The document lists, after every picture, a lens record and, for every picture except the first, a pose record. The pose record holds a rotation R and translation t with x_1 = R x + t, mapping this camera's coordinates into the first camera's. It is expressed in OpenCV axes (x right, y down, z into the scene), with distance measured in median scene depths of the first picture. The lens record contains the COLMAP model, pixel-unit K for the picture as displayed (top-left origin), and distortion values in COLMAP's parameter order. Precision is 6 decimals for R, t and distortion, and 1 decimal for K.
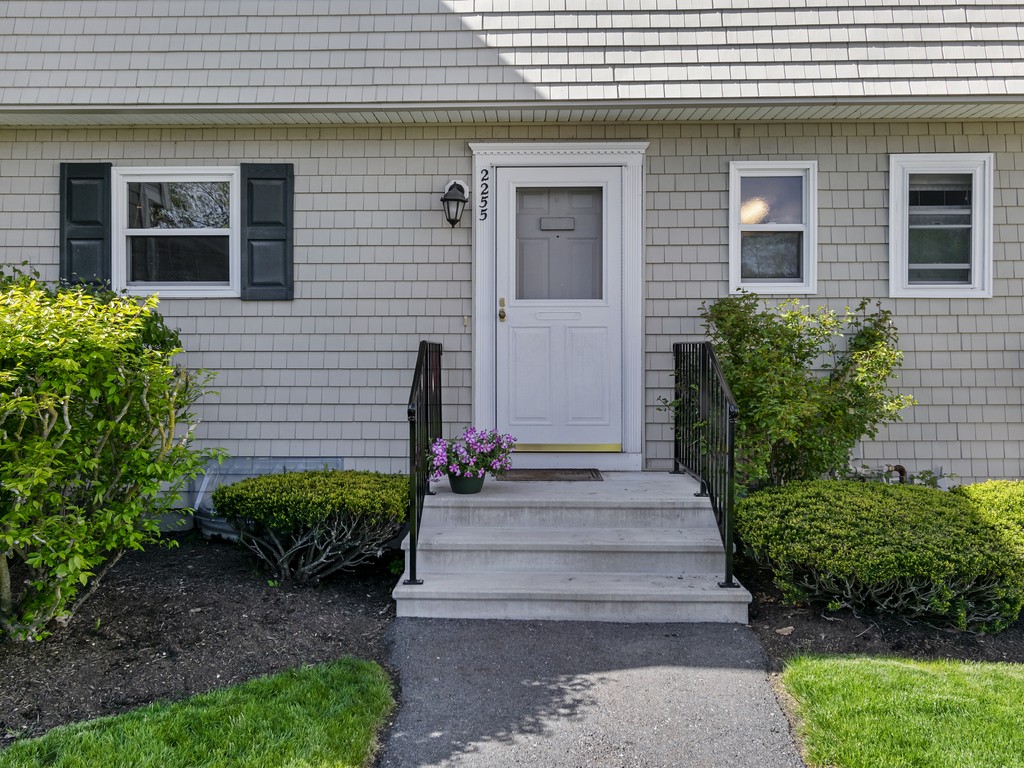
lens RADIAL K [[615.5, 0, 516.6], [0, 615.5, 359.5], [0, 0, 1]] dist [0.002469, -0.002340]
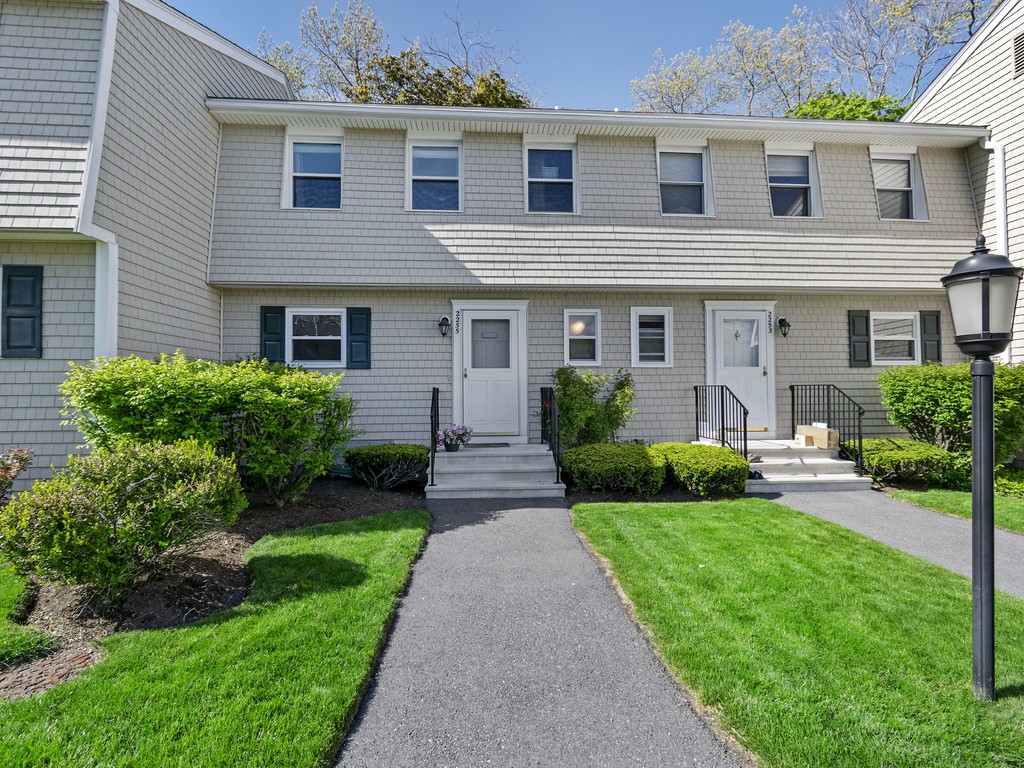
lens RADIAL K [[513.9, 0, 511.6], [0, 513.9, 377.8], [0, 0, 1]] dist [0.001734, 0.000254]
pose [[0.994214, -0.003668, 0.107352, -0.058512], [0.007281, 0.999419, -0.033282, 0.000880], [-0.107167, 0.033871, 0.993664, -0.894620]]
